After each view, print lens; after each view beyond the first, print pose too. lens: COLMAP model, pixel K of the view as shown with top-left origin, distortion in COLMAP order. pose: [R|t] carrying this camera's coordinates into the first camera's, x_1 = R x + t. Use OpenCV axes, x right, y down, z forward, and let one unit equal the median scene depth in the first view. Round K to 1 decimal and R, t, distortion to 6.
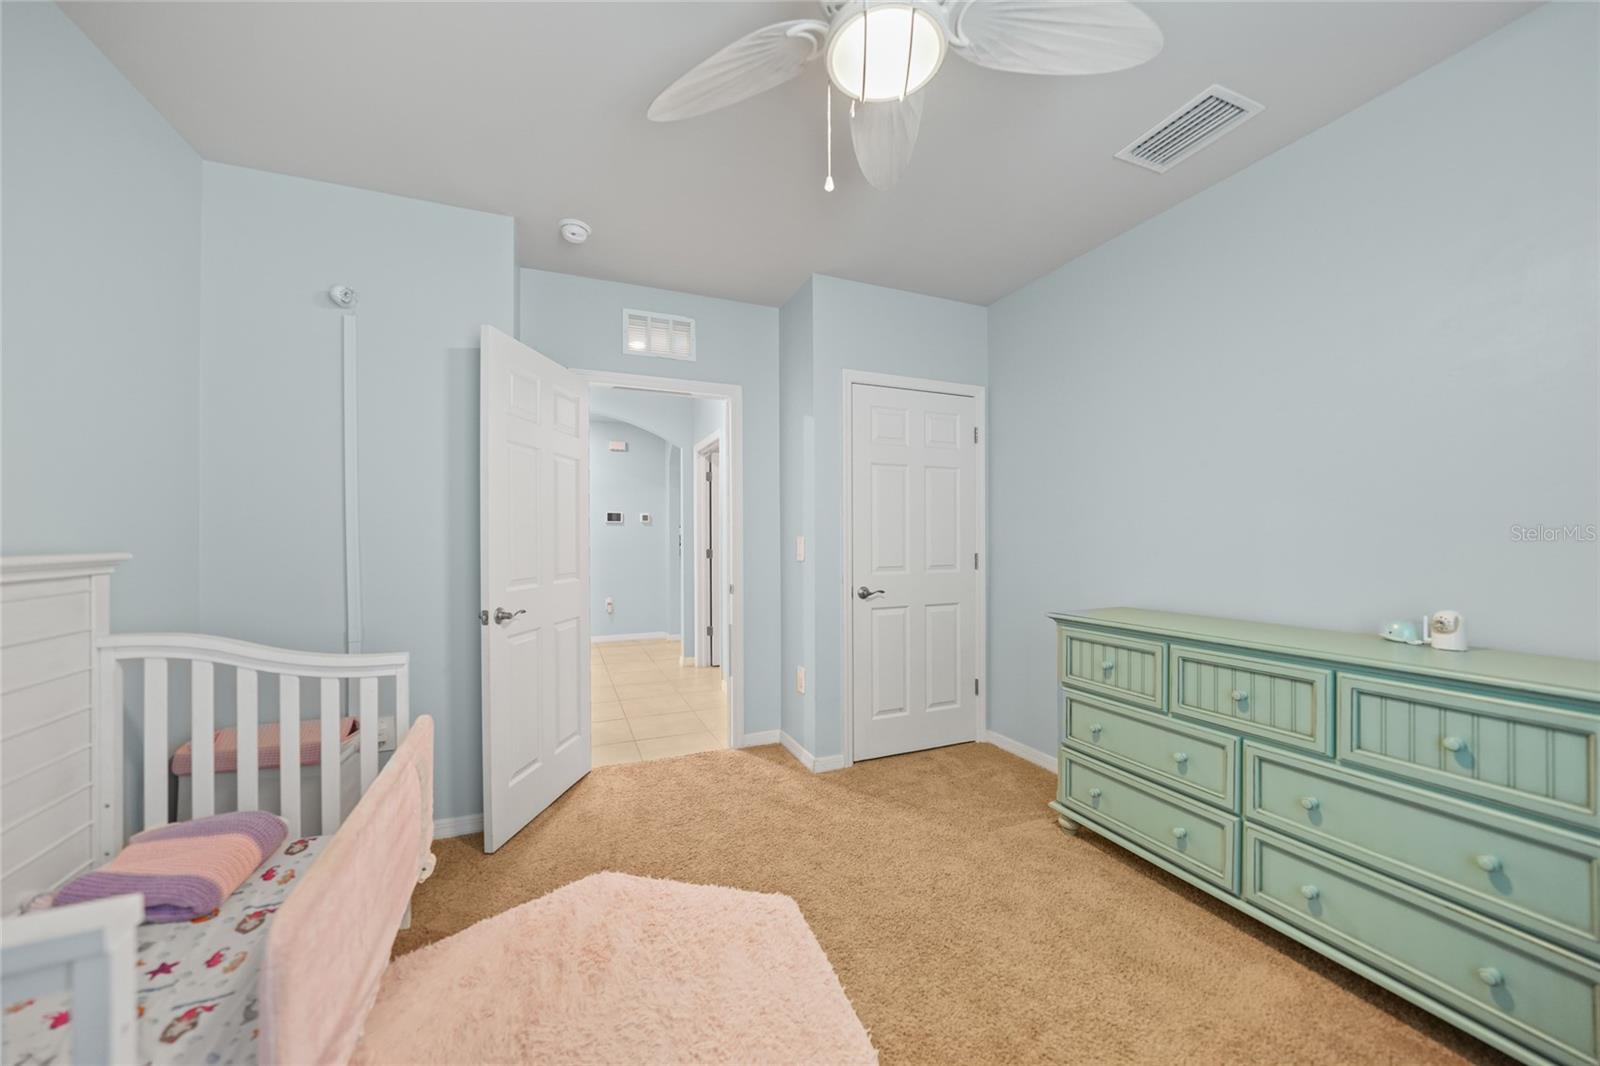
lens RADIAL K [[558.1, 0, 800.0], [0, 558.1, 533.0], [0, 0, 1]] dist [-0.029620, 0.006889]
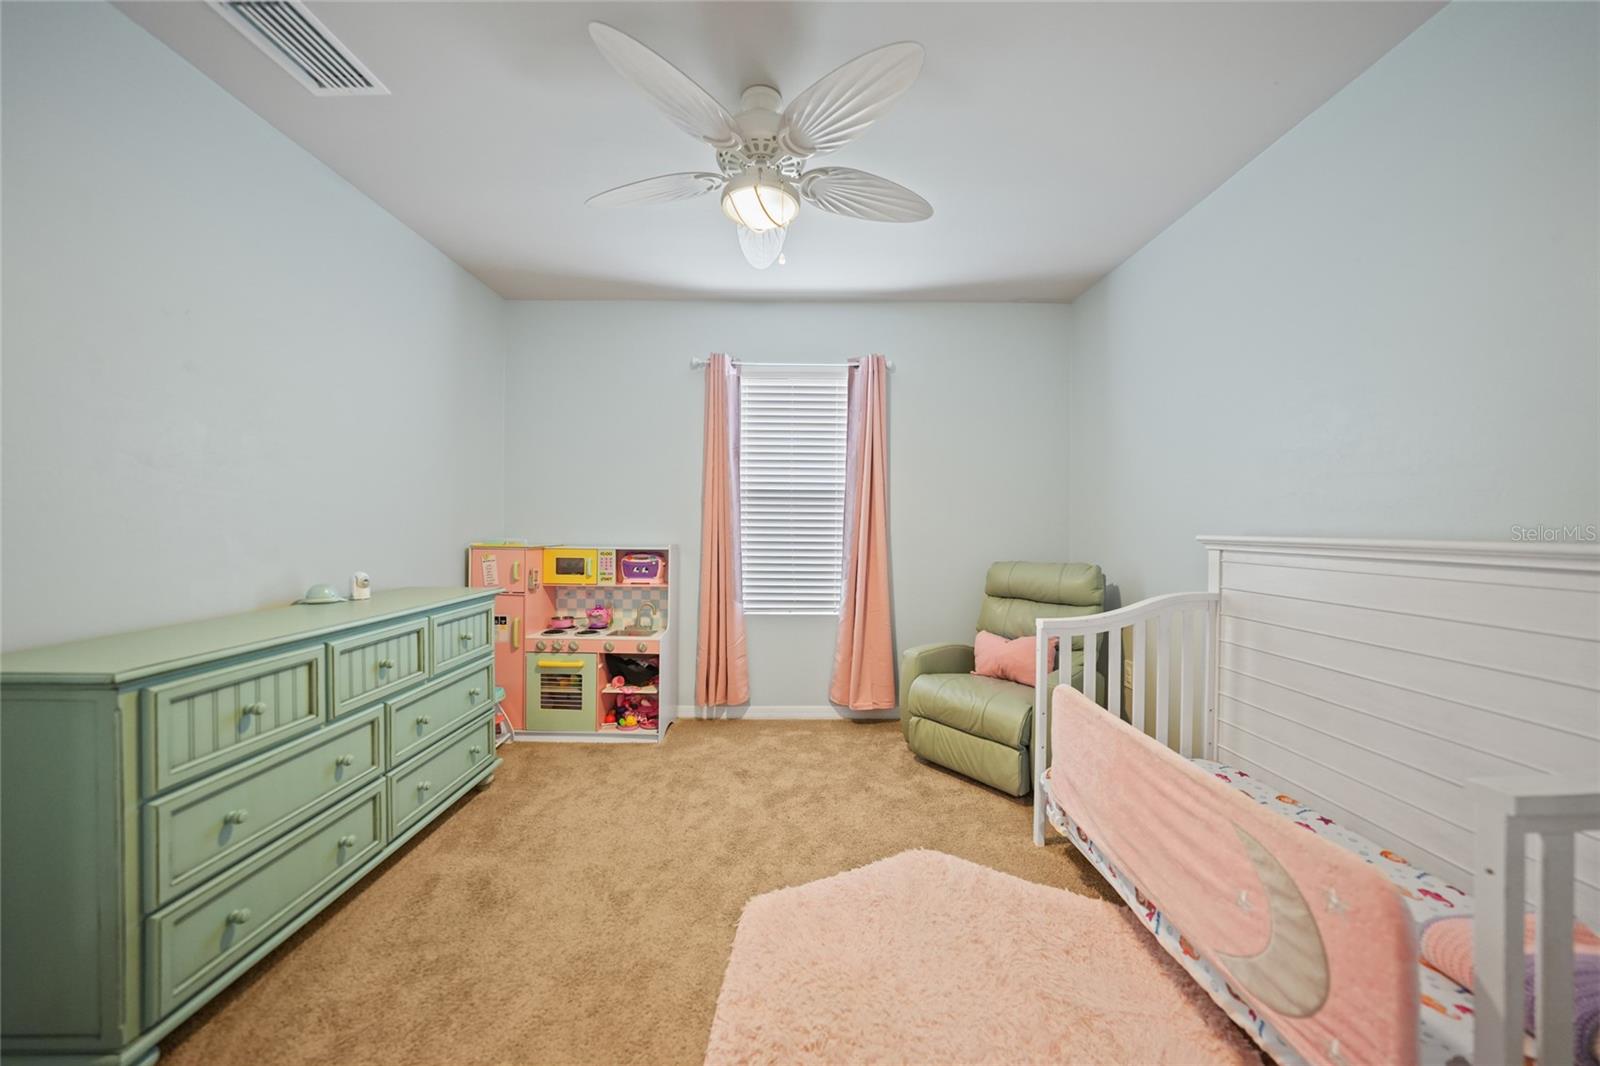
lens RADIAL K [[552.3, 0, 801.6], [0, 552.3, 529.1], [0, 0, 1]] dist [-0.018908, 0.000192]
pose [[-0.921381, -0.001799, 0.388657, -0.397589], [-0.002058, 0.999998, -0.000249, 0.026645], [-0.388656, -0.001030, -0.921383, 1.727867]]
